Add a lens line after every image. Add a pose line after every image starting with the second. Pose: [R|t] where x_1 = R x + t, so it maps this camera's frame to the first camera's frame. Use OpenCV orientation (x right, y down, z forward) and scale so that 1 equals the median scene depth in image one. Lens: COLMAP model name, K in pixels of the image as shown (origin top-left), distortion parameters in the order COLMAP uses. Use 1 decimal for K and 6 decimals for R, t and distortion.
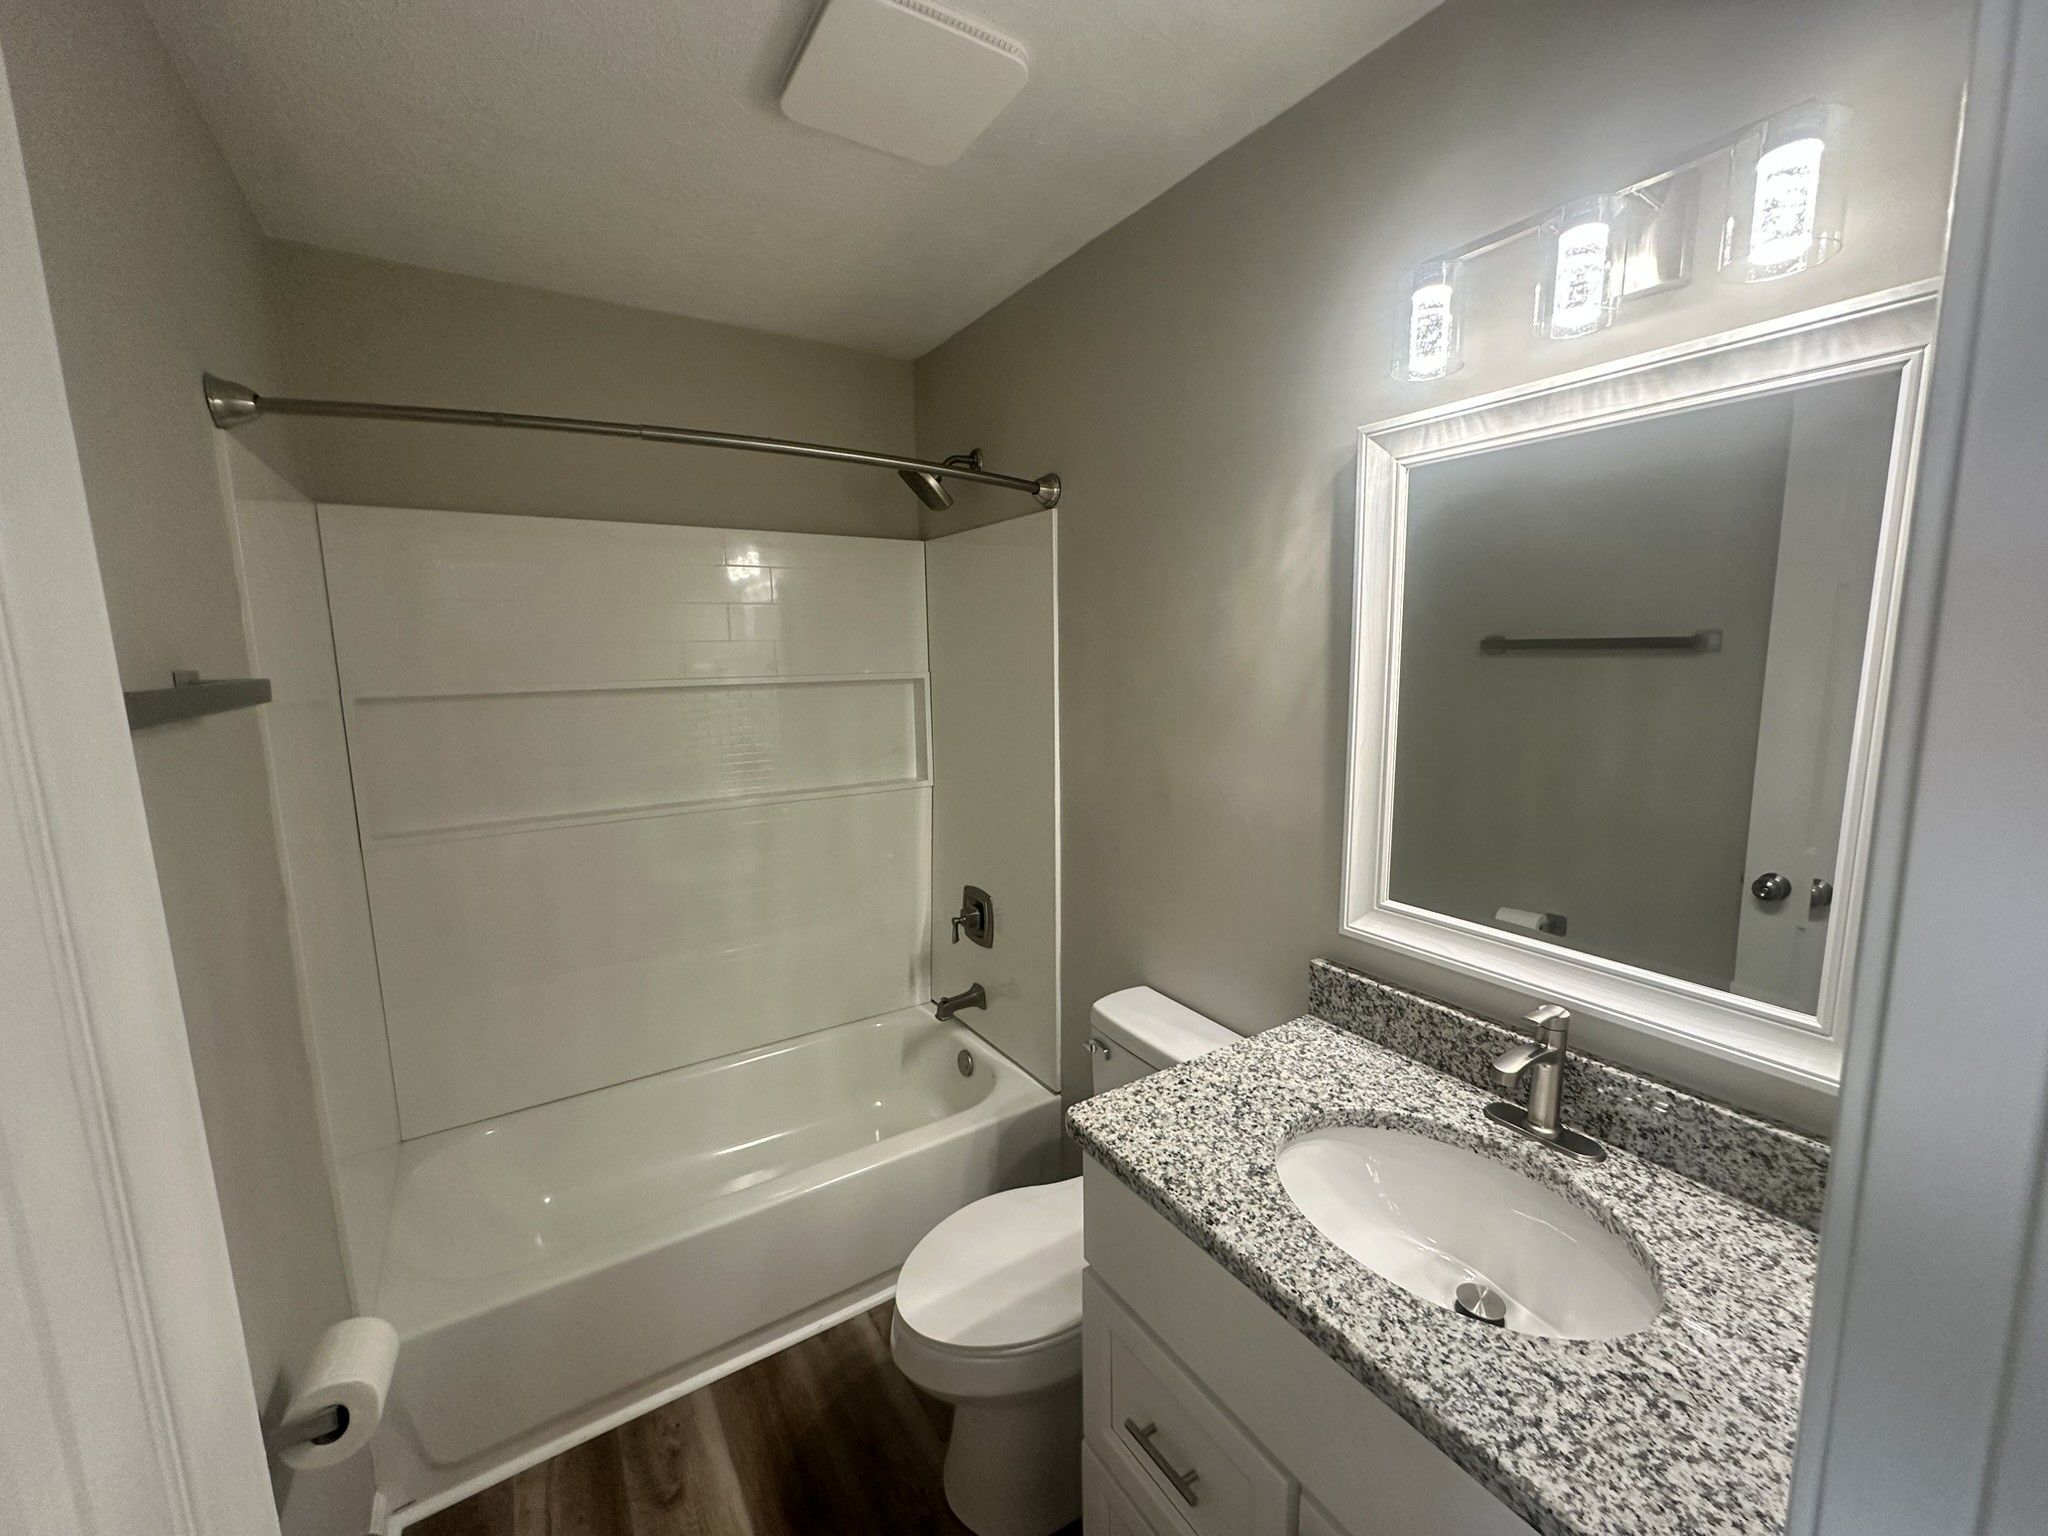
lens RADIAL K [[823.4, 0, 1024.5], [0, 823.4, 769.2], [0, 0, 1]] dist [-0.003289, -0.000047]
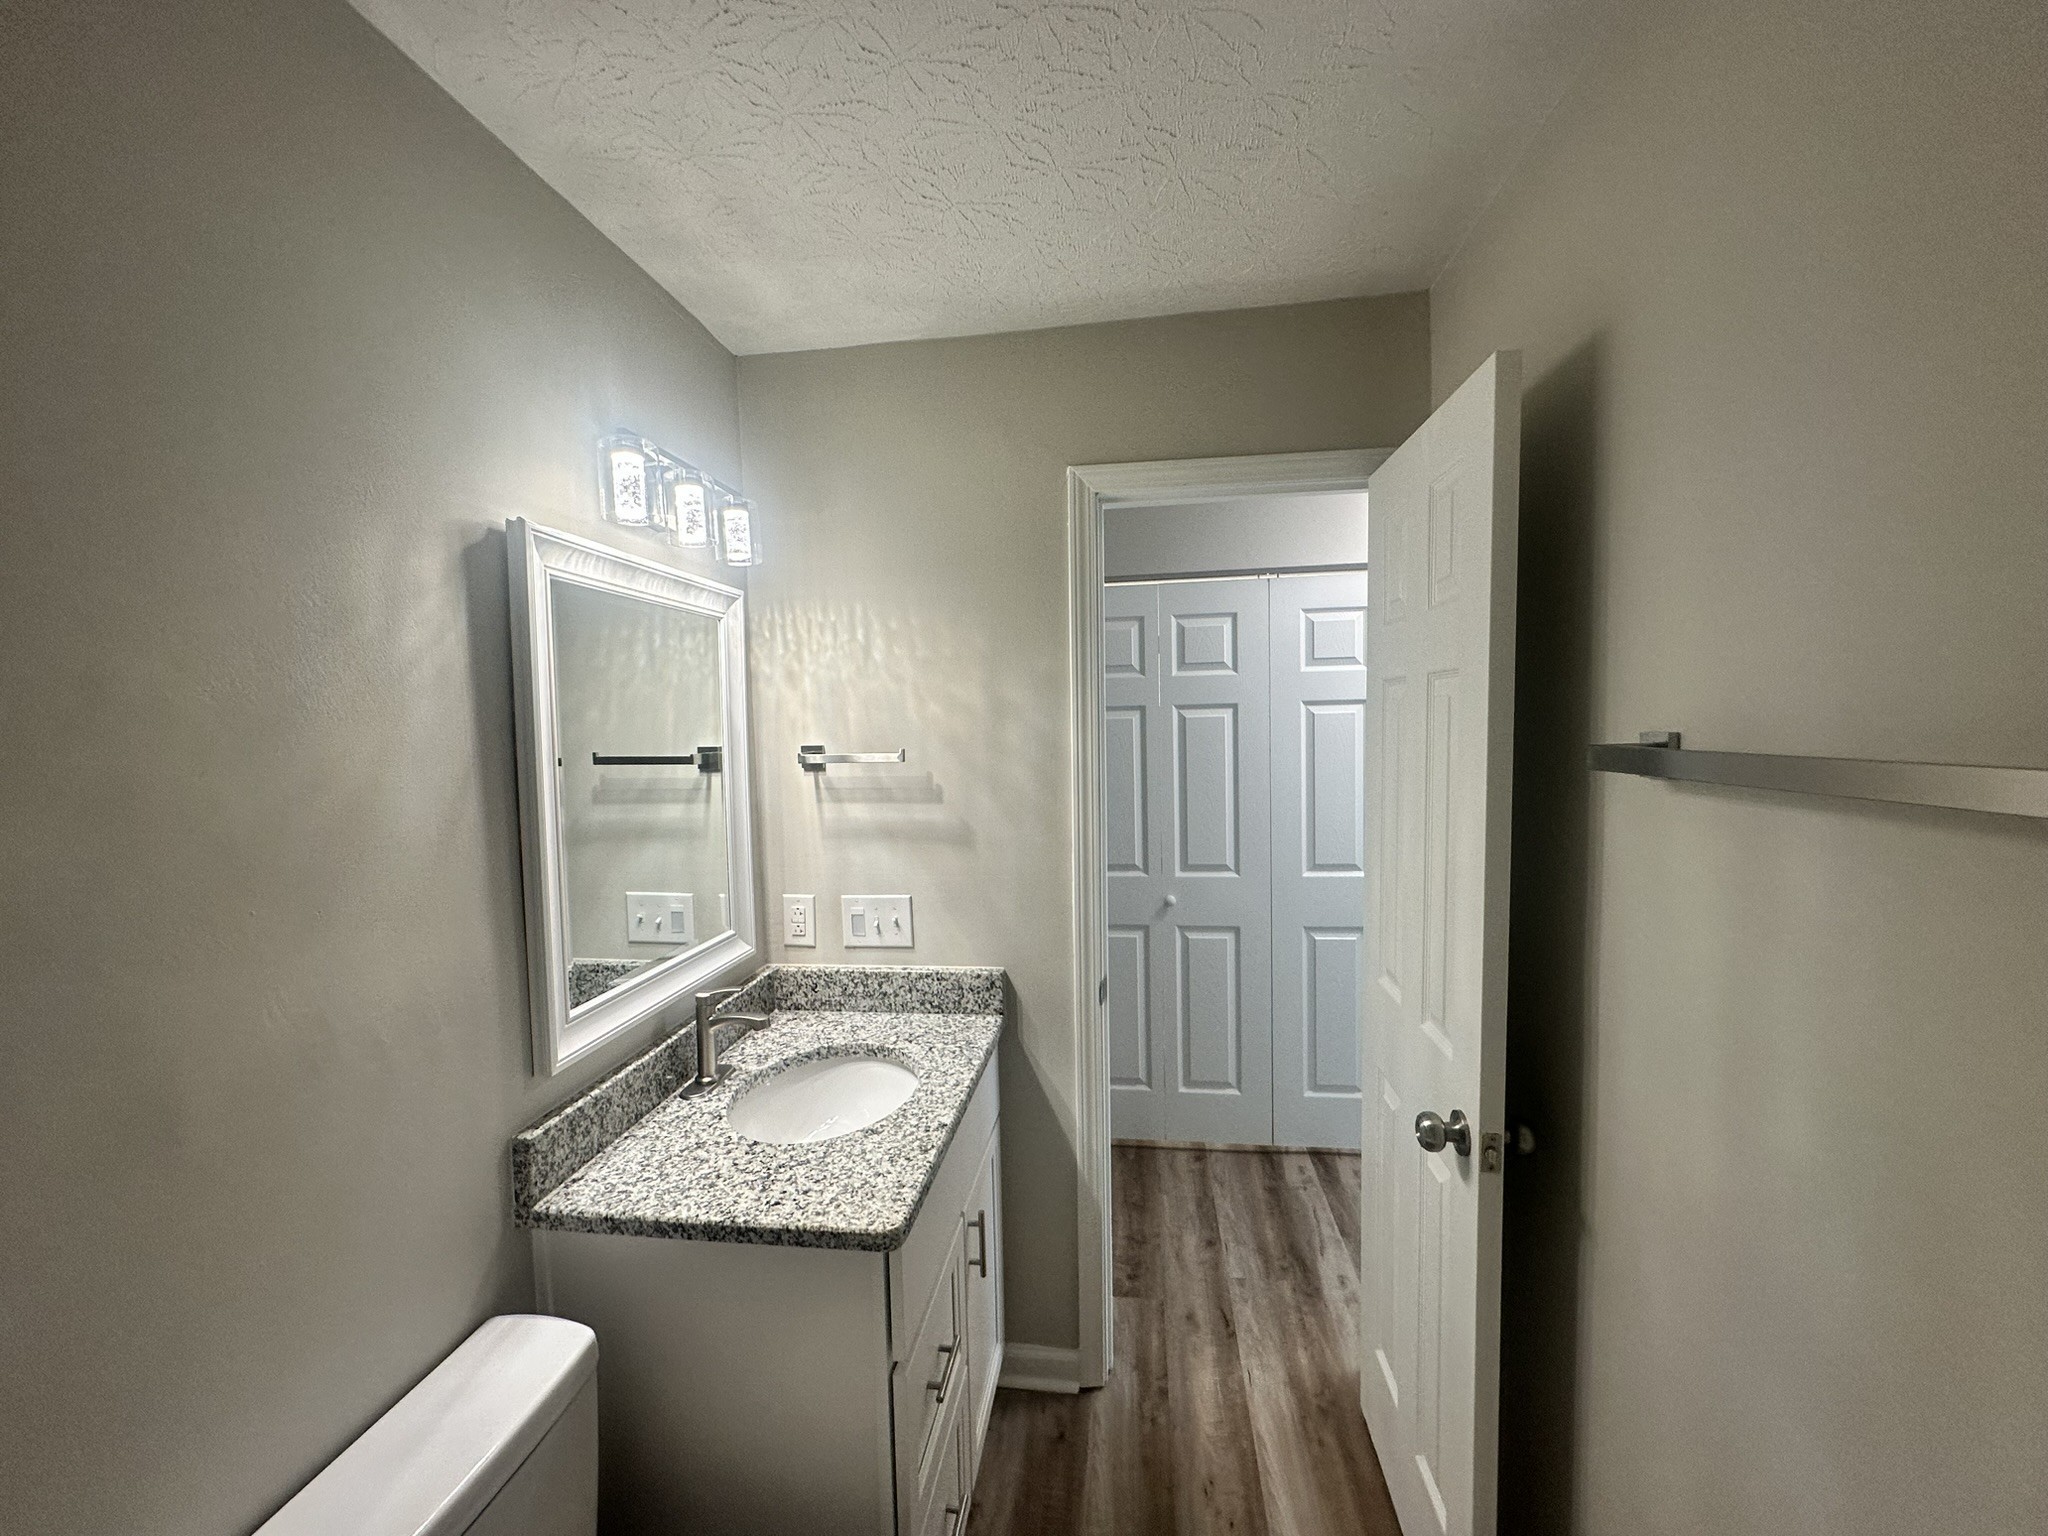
lens RADIAL K [[823.4, 0, 1023.2], [0, 823.4, 768.1], [0, 0, 1]] dist [-0.003289, -0.000047]
pose [[-0.758215, -0.001387, 0.652004, -0.631500], [0.131861, 0.979008, 0.155424, -0.214305], [-0.638532, 0.203819, -0.742115, 1.409979]]
